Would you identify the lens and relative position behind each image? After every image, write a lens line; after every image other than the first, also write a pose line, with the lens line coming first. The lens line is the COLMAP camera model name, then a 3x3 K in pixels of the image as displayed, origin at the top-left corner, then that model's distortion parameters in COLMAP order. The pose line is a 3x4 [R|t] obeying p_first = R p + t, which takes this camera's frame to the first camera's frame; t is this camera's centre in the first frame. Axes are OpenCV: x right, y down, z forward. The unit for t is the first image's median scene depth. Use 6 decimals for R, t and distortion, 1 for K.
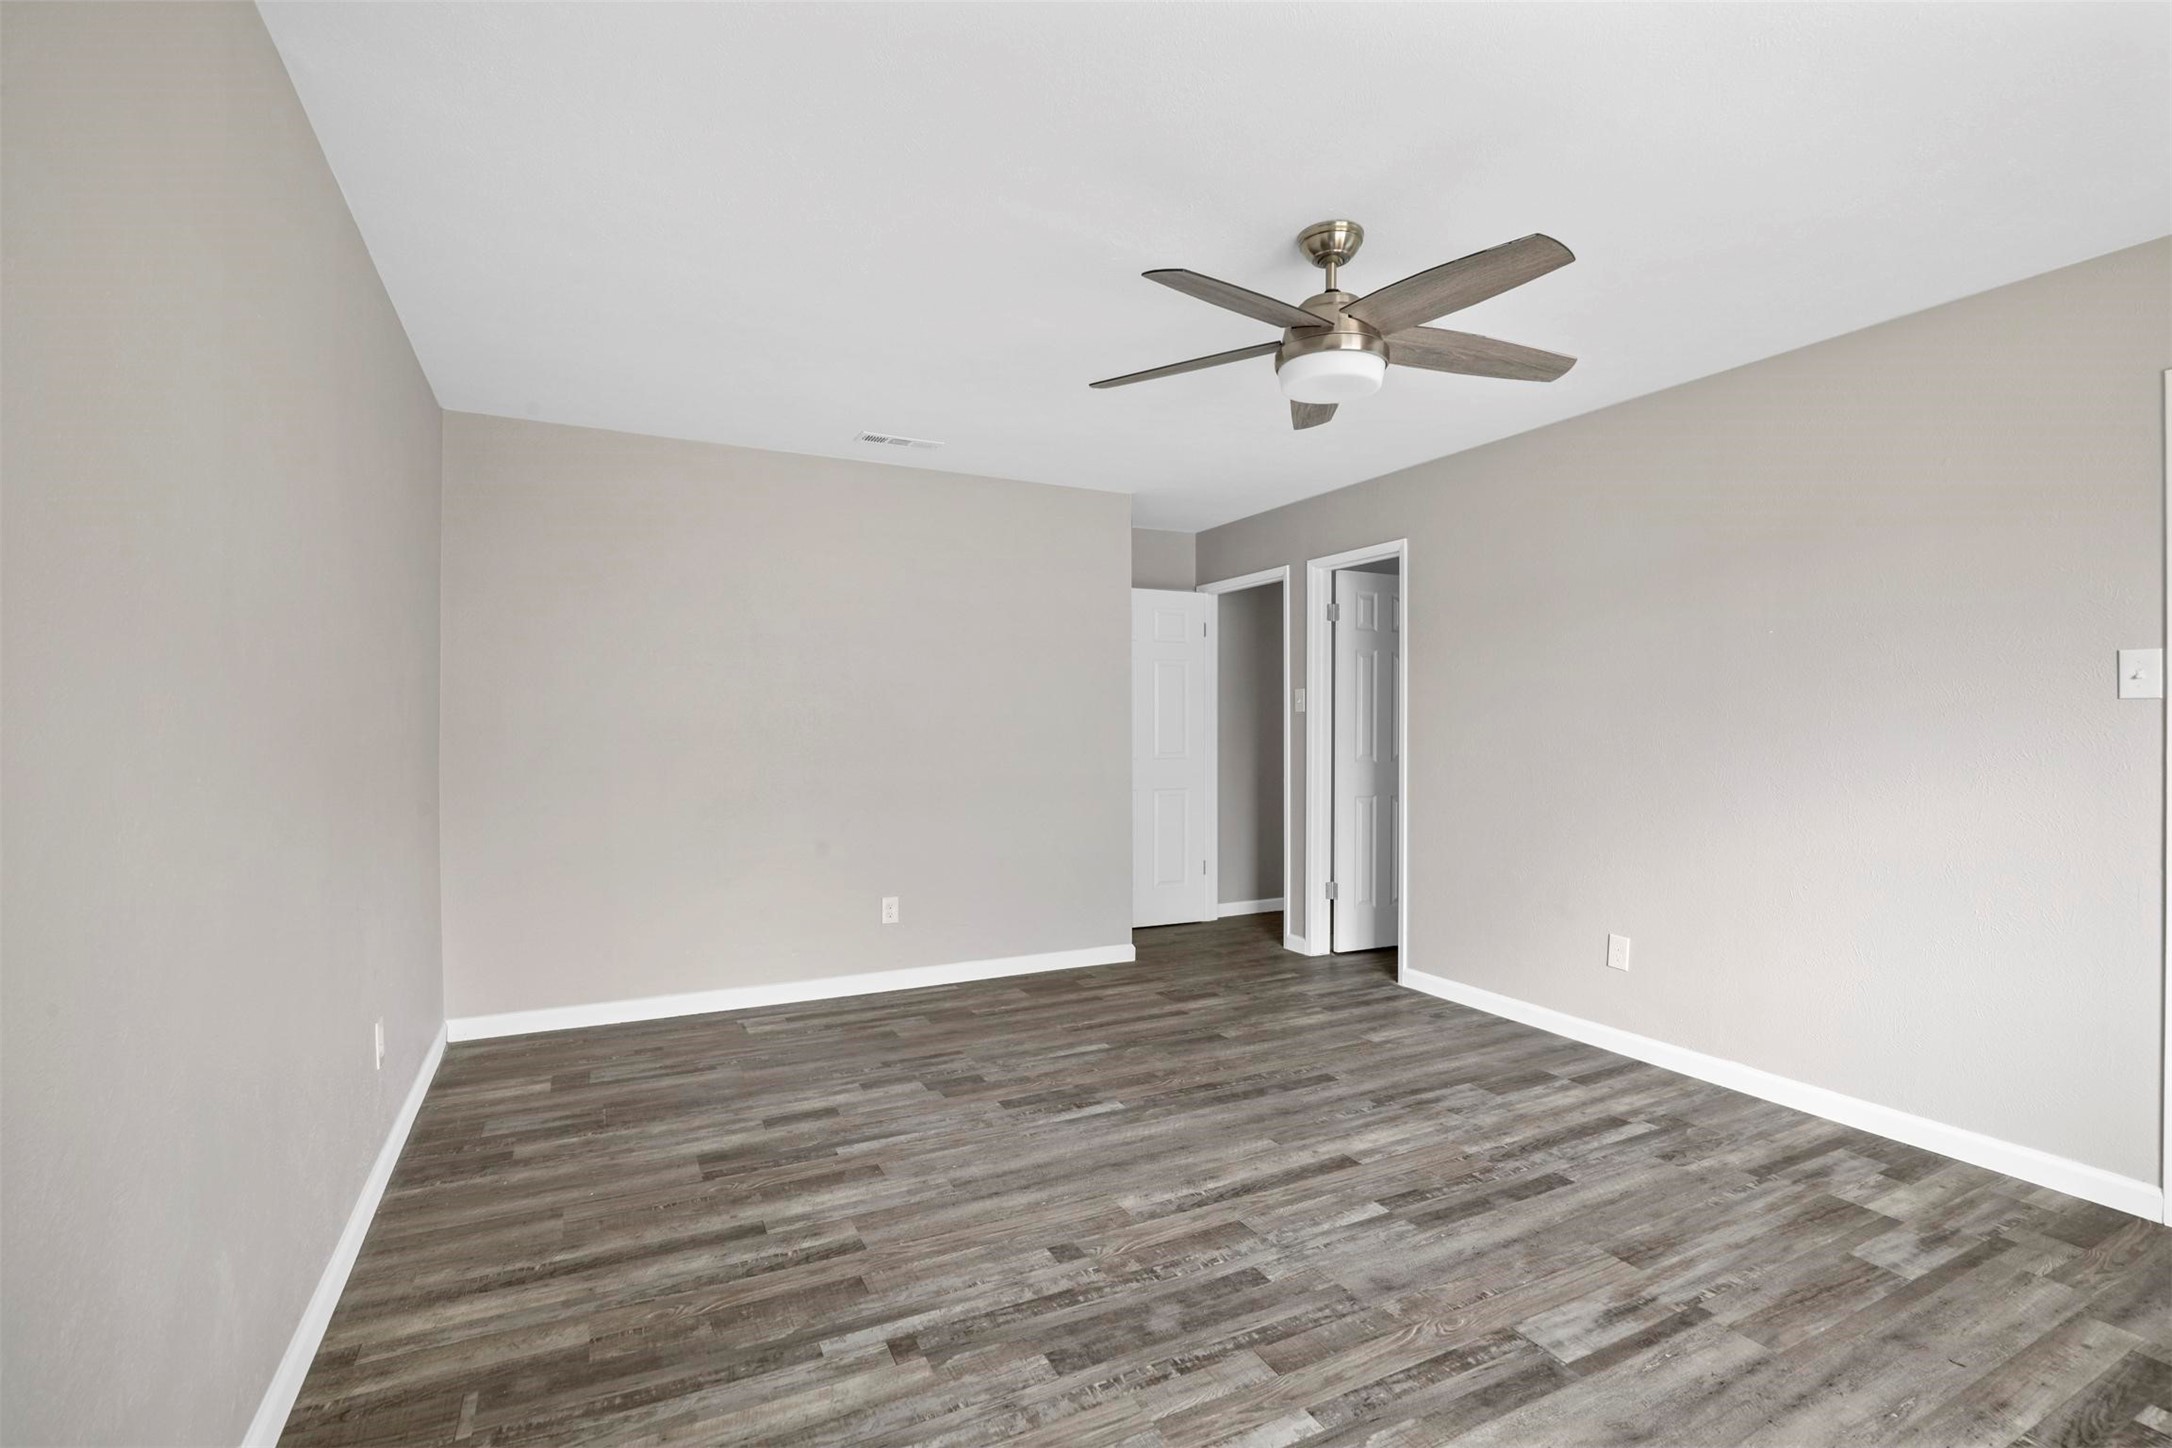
lens RADIAL K [[996.6, 0, 1094.2], [0, 996.6, 724.4], [0, 0, 1]] dist [-0.004024, 0.000374]
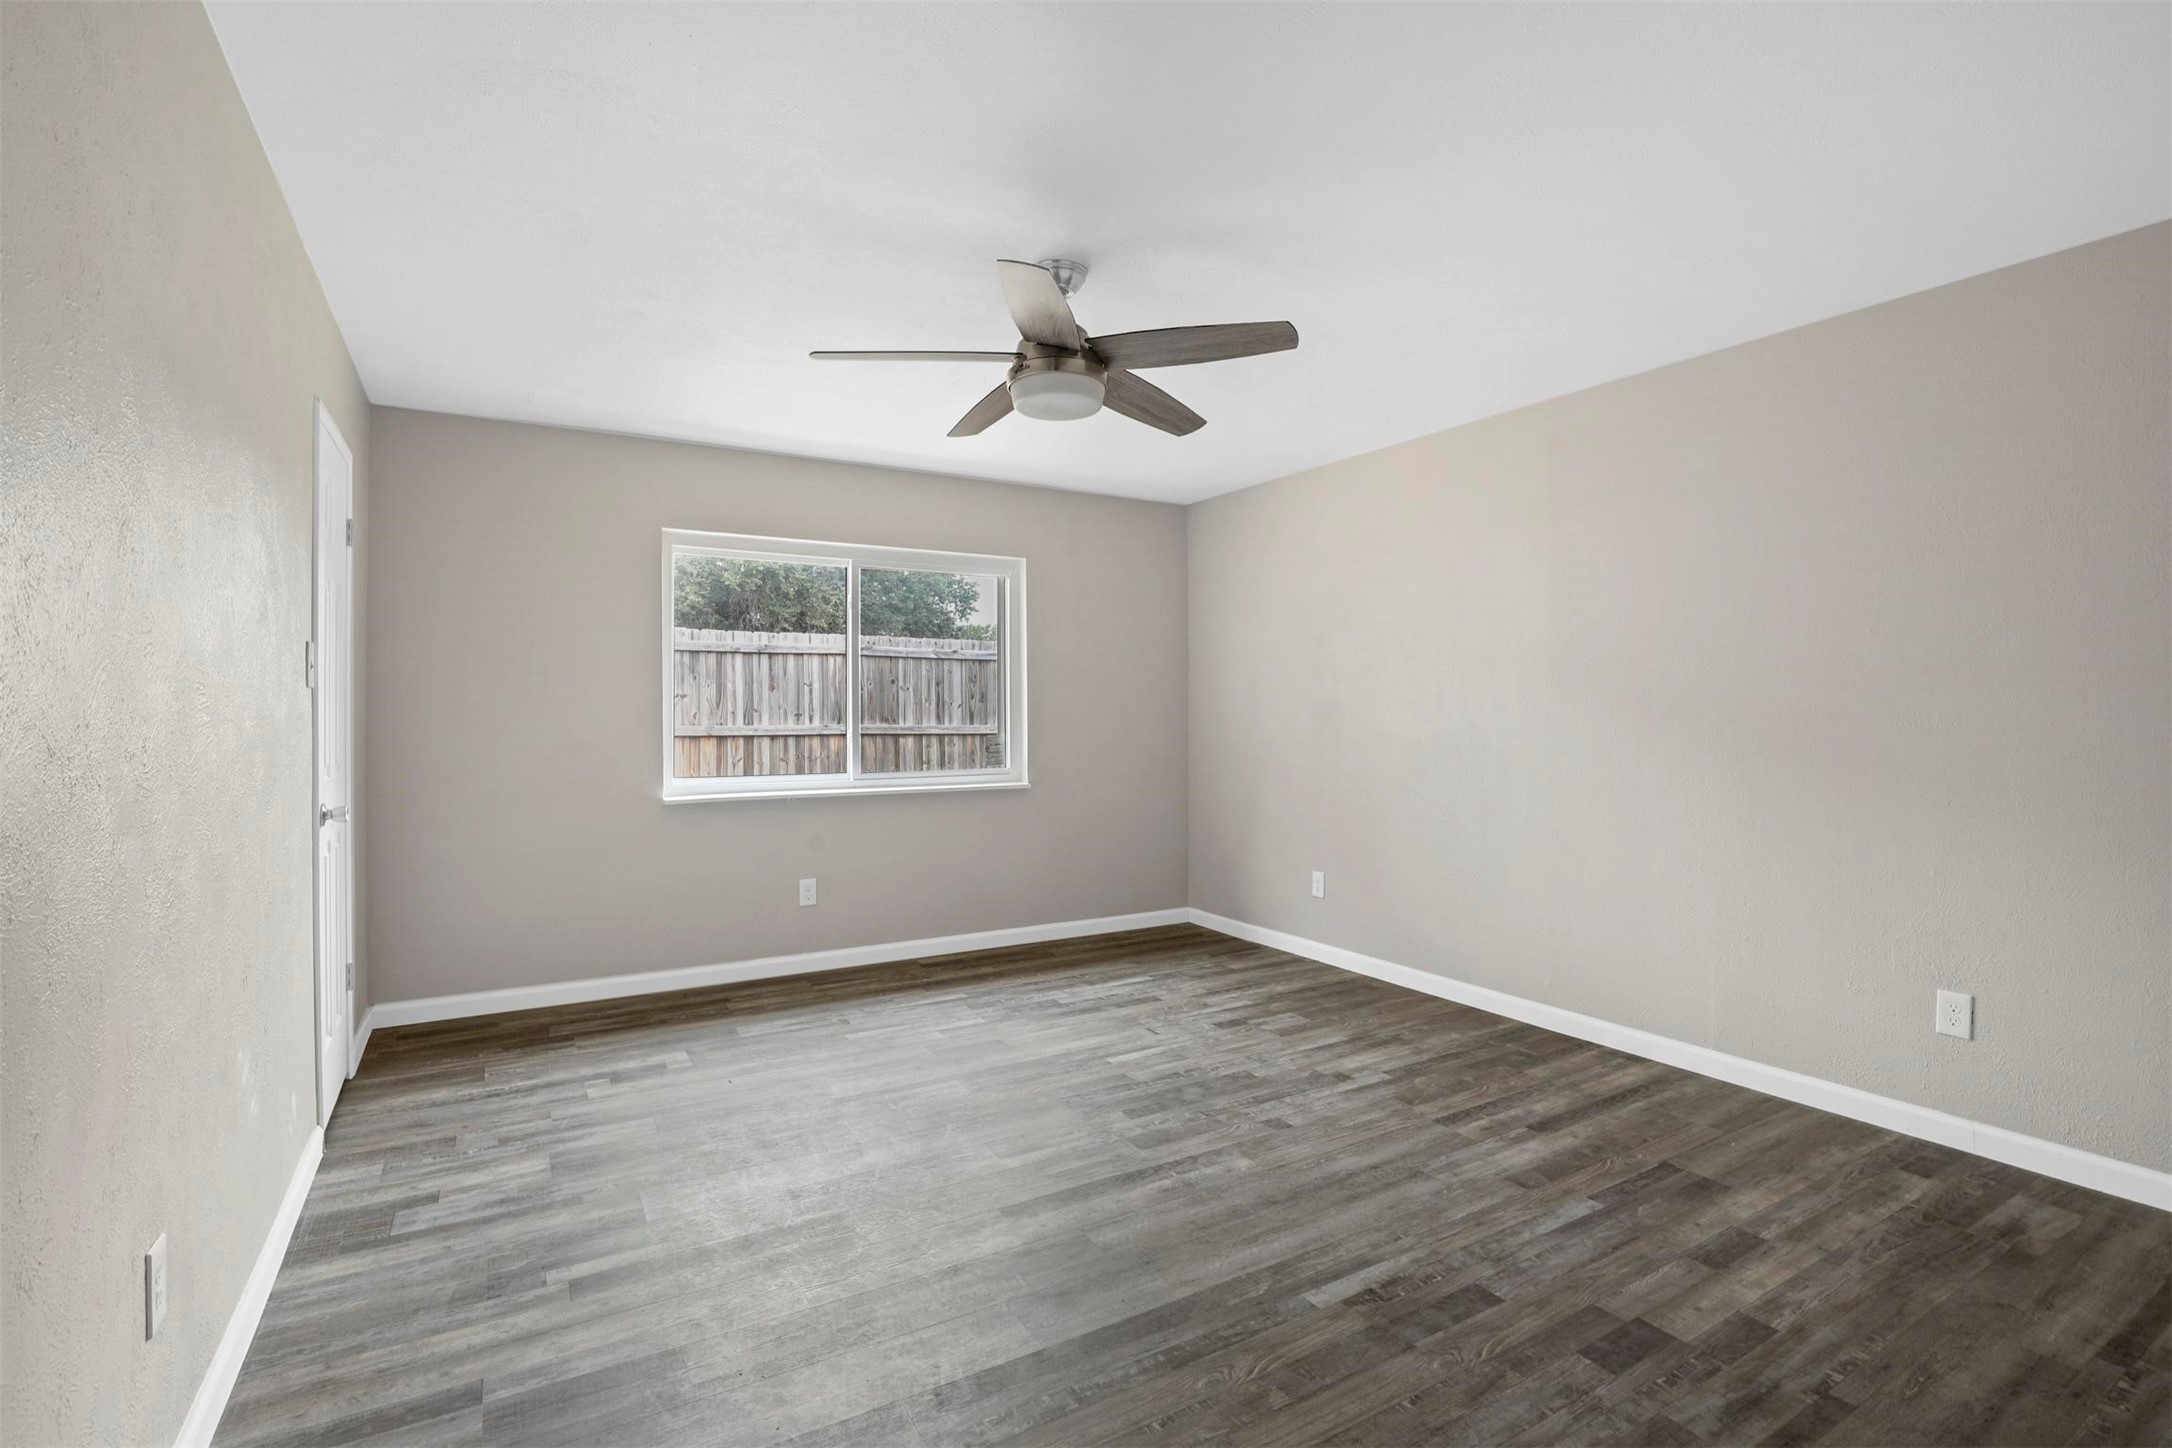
lens RADIAL K [[996.6, 0, 1094.2], [0, 996.6, 724.4], [0, 0, 1]] dist [-0.004024, 0.000374]
pose [[-0.997840, -0.001437, -0.065680, 0.259053], [-0.002169, 0.999936, 0.011077, 0.003478], [0.065660, 0.011195, -0.997779, 2.010160]]
